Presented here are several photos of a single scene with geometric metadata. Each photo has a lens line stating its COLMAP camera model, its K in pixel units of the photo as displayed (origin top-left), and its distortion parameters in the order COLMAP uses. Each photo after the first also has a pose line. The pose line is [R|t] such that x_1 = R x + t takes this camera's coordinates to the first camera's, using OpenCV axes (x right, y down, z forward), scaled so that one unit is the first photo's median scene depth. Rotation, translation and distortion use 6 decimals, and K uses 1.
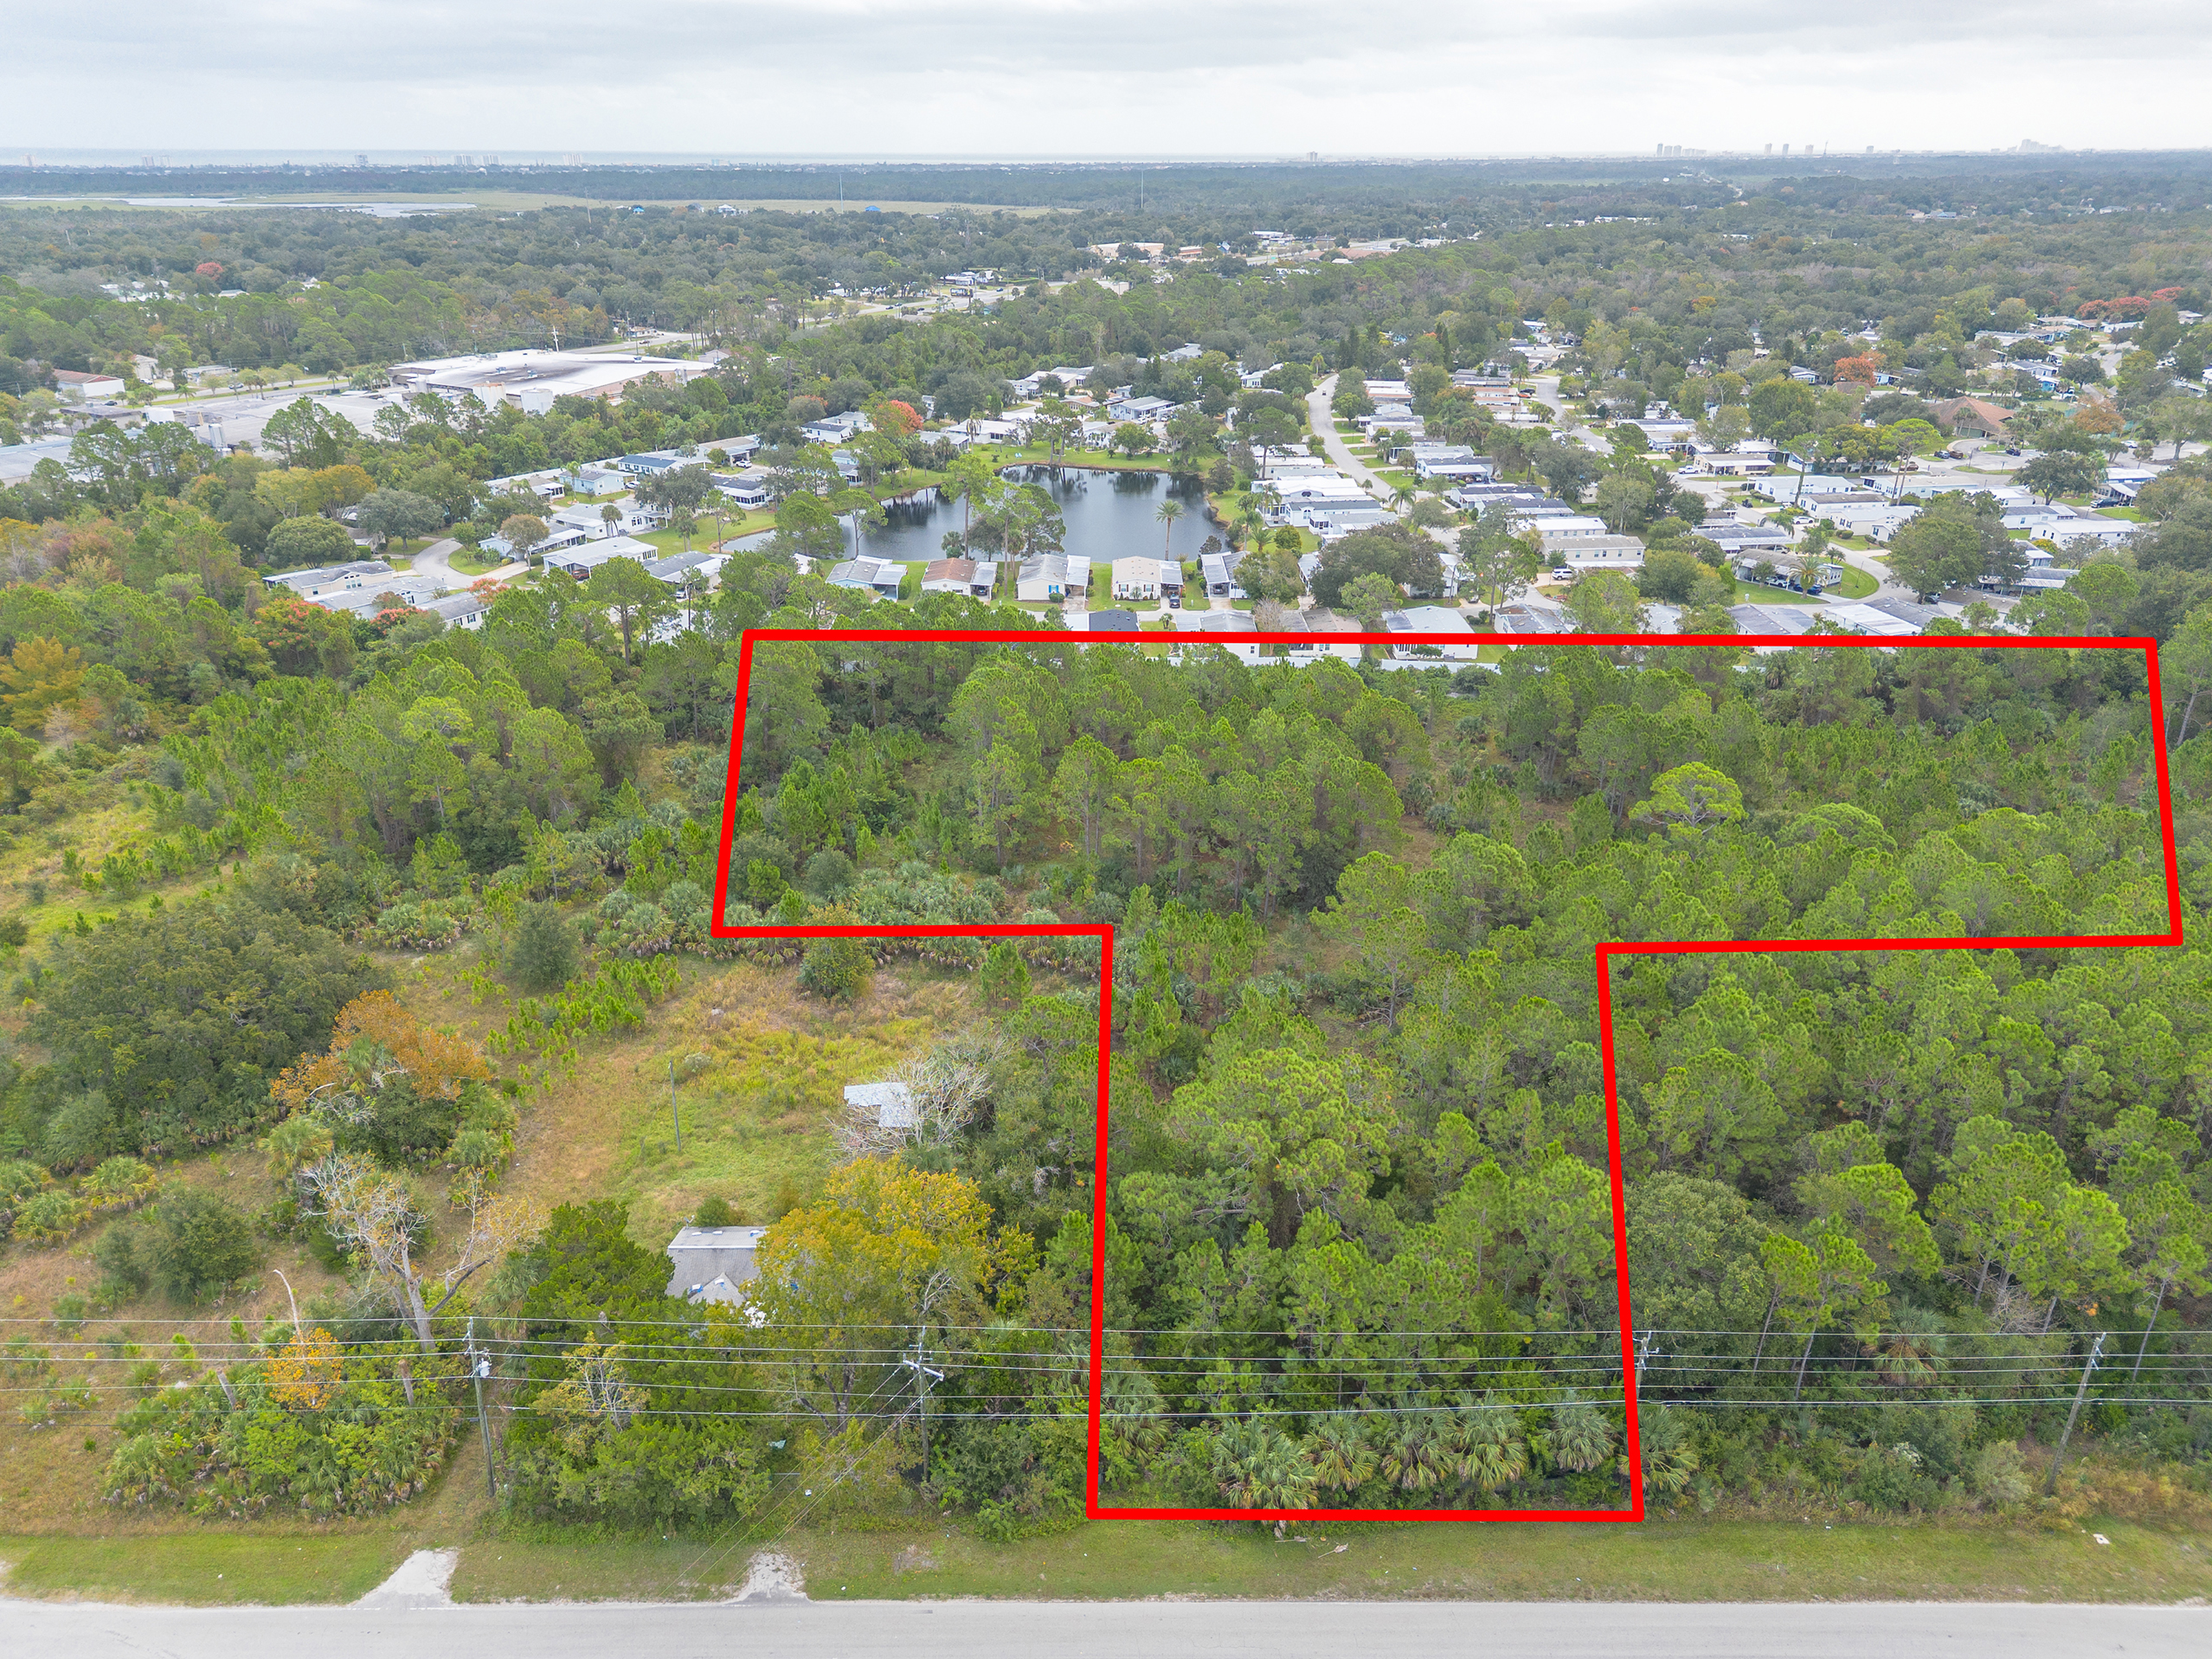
lens RADIAL K [[1555.6, 0, 1117.9], [0, 1555.6, 830.8], [0, 0, 1]] dist [0.035868, -0.037887]
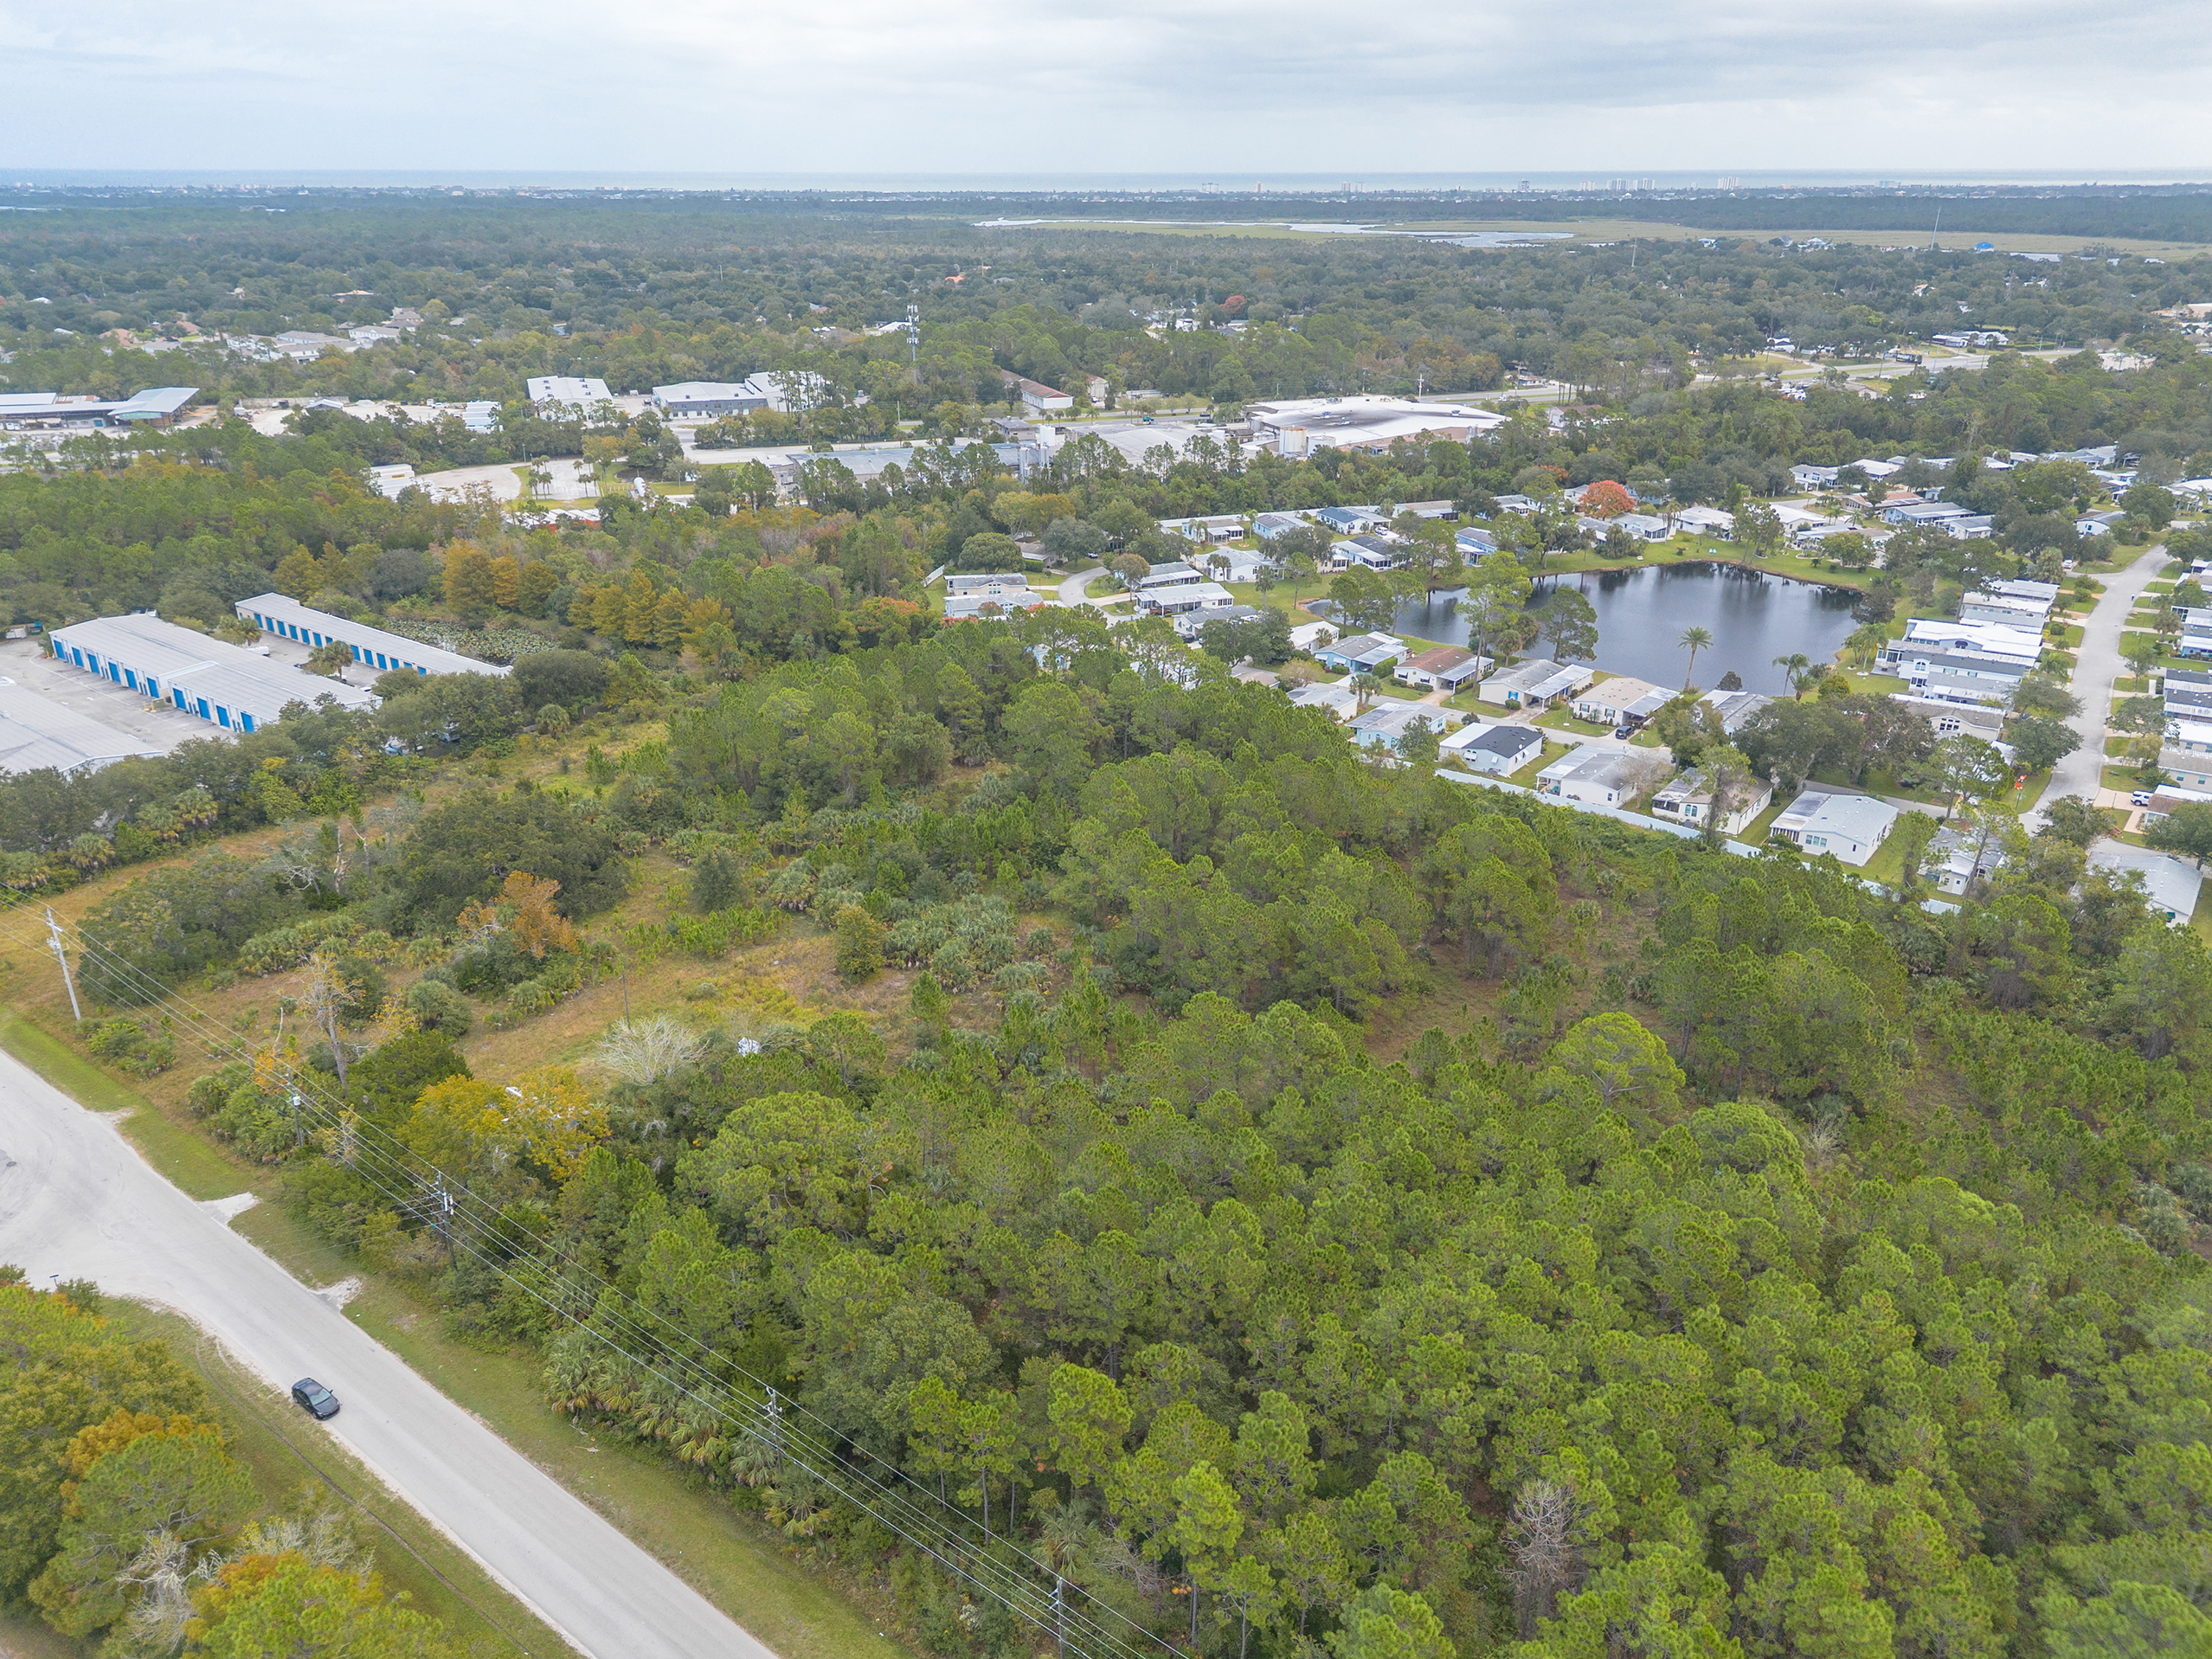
lens RADIAL K [[1549.8, 0, 1097.2], [0, 1549.8, 836.8], [0, 0, 1]] dist [0.062656, -0.066918]
pose [[0.791036, 0.236875, -0.564050, 0.244045], [-0.243257, 0.967764, 0.065268, -0.050028], [0.561328, 0.085580, 0.823157, 0.025940]]
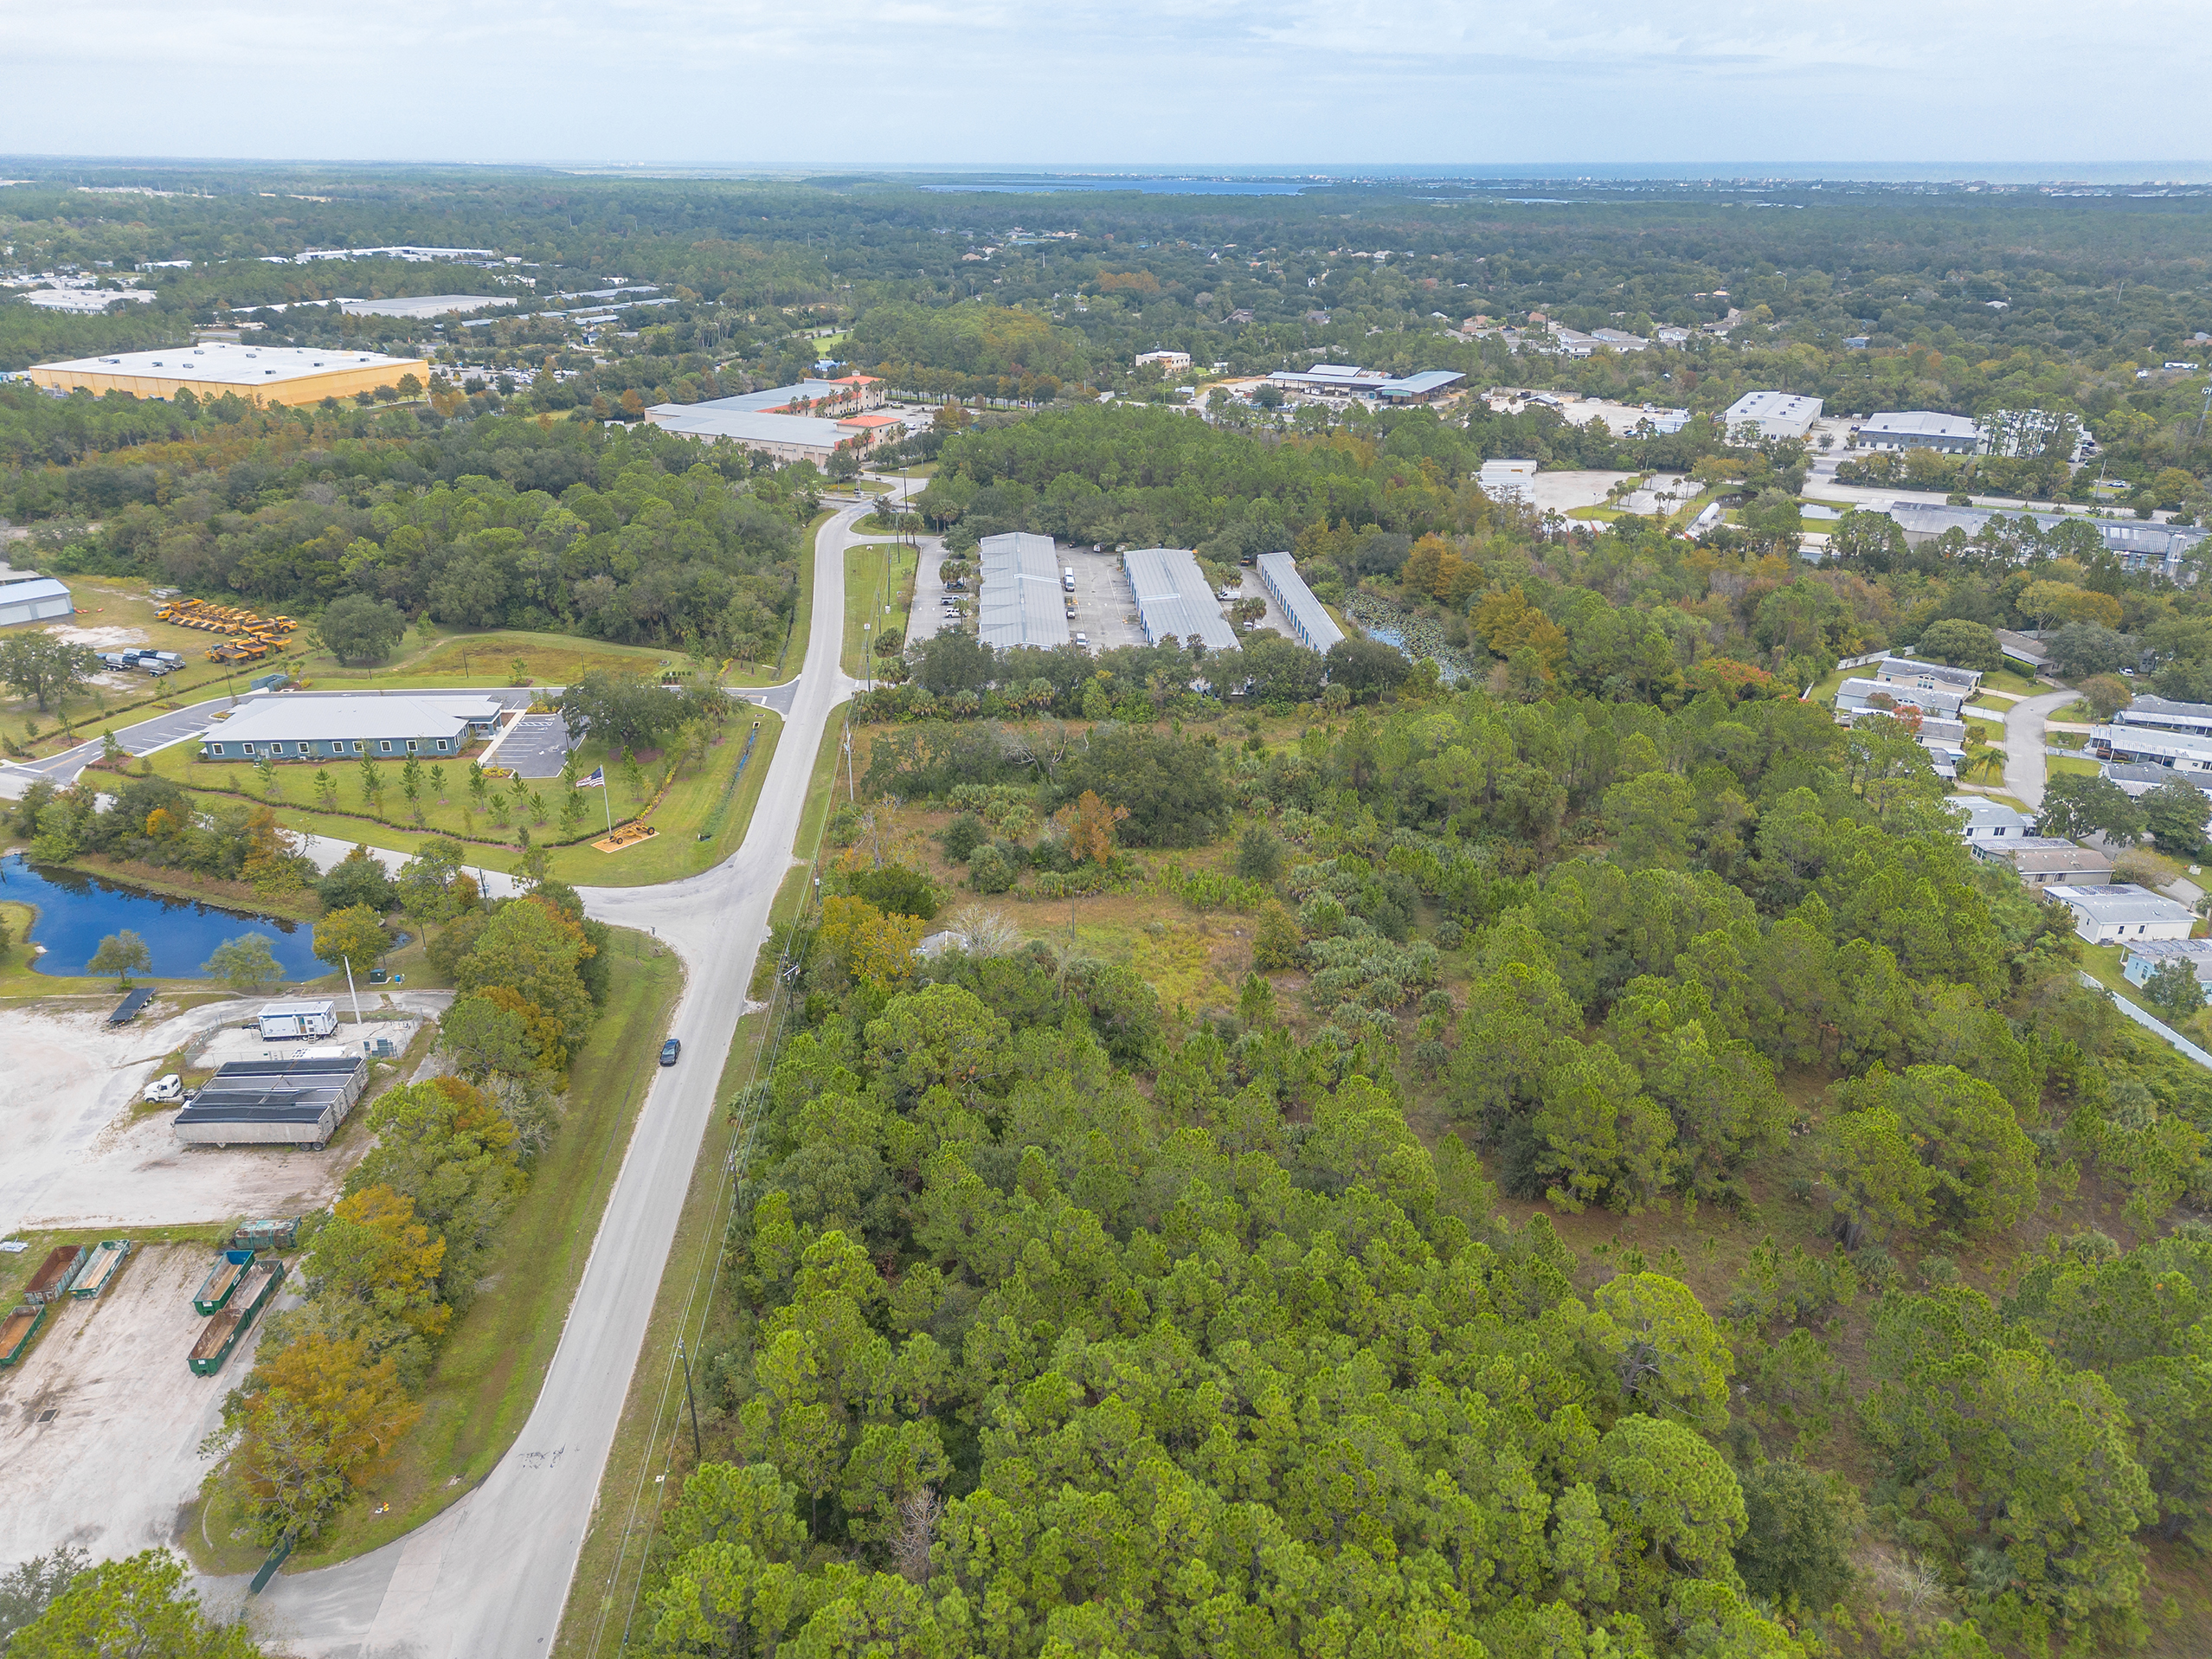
lens RADIAL K [[1533.8, 0, 1109.4], [0, 1533.8, 886.4], [0, 0, 1]] dist [0.003661, -0.010818]
pose [[0.067746, 0.423522, -0.903349, 0.381988], [-0.398674, 0.841492, 0.364623, -0.149583], [0.914587, 0.335440, 0.225855, 0.200023]]
